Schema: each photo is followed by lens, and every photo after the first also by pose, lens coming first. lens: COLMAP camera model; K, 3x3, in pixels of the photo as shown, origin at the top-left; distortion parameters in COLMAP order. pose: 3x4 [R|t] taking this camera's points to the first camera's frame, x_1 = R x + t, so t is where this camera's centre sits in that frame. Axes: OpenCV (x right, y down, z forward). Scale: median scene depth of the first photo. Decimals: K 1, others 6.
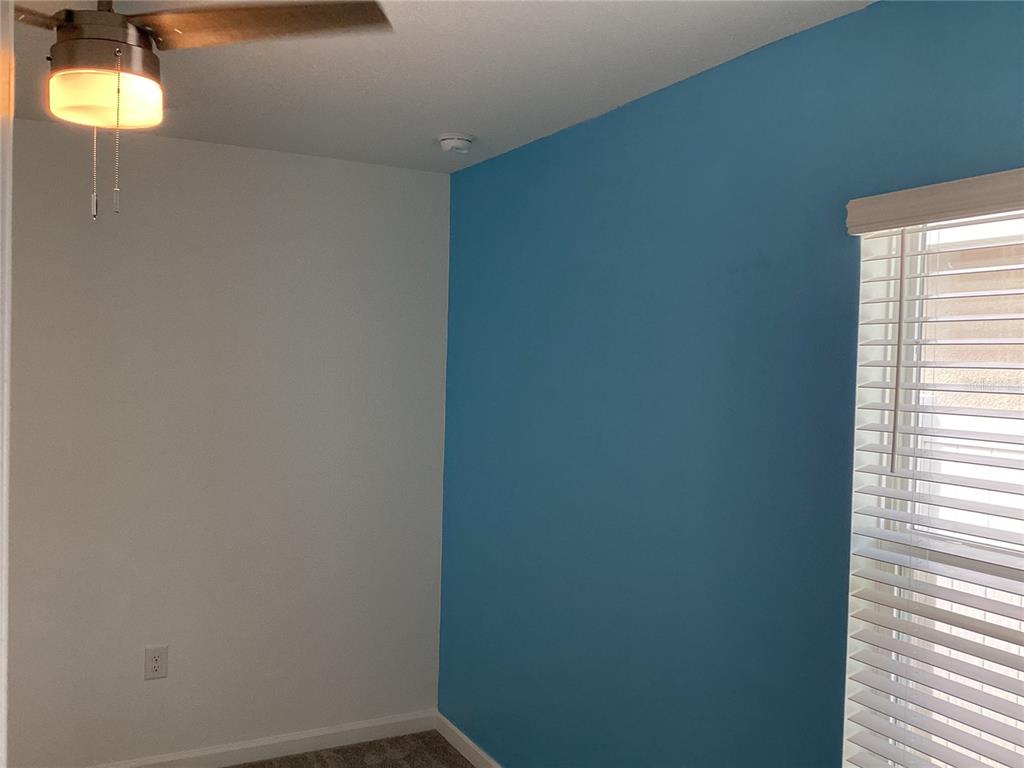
lens RADIAL K [[925.2, 0, 510.9], [0, 925.2, 383.9], [0, 0, 1]] dist [0.131251, -0.256475]
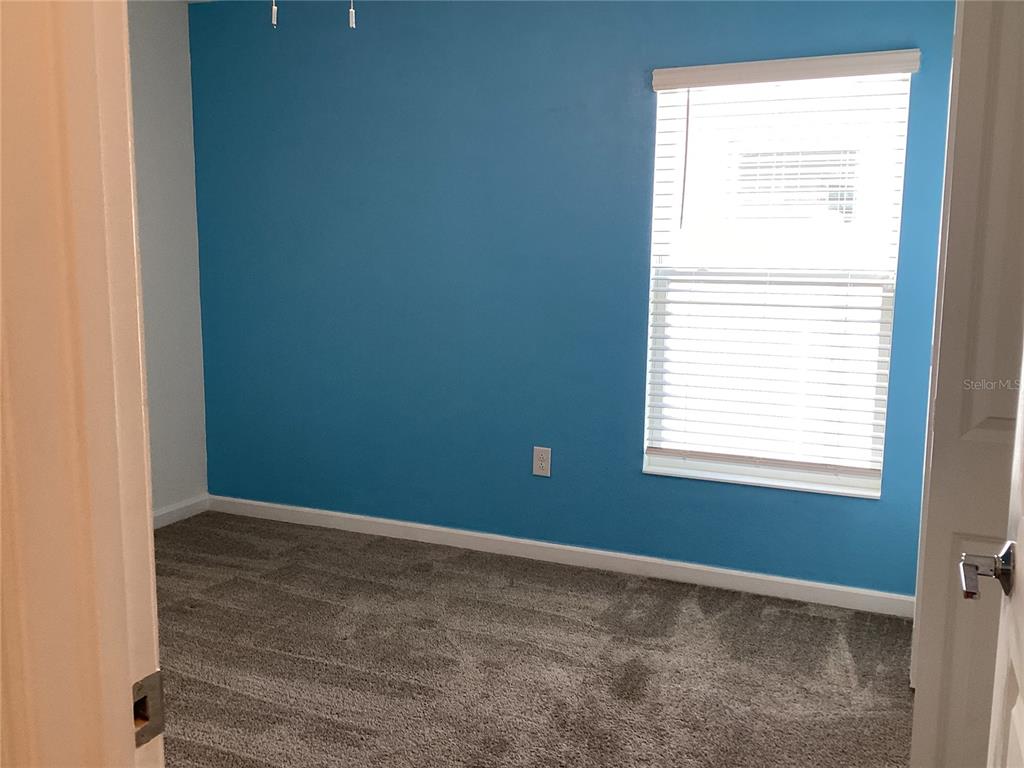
lens RADIAL K [[925.2, 0, 510.9], [0, 925.2, 383.9], [0, 0, 1]] dist [0.131251, -0.256475]
pose [[0.759296, -0.120368, 0.639517, -1.019871], [0.031944, 0.988454, 0.148117, 0.113846], [-0.649961, -0.092036, 0.754374, -0.189556]]
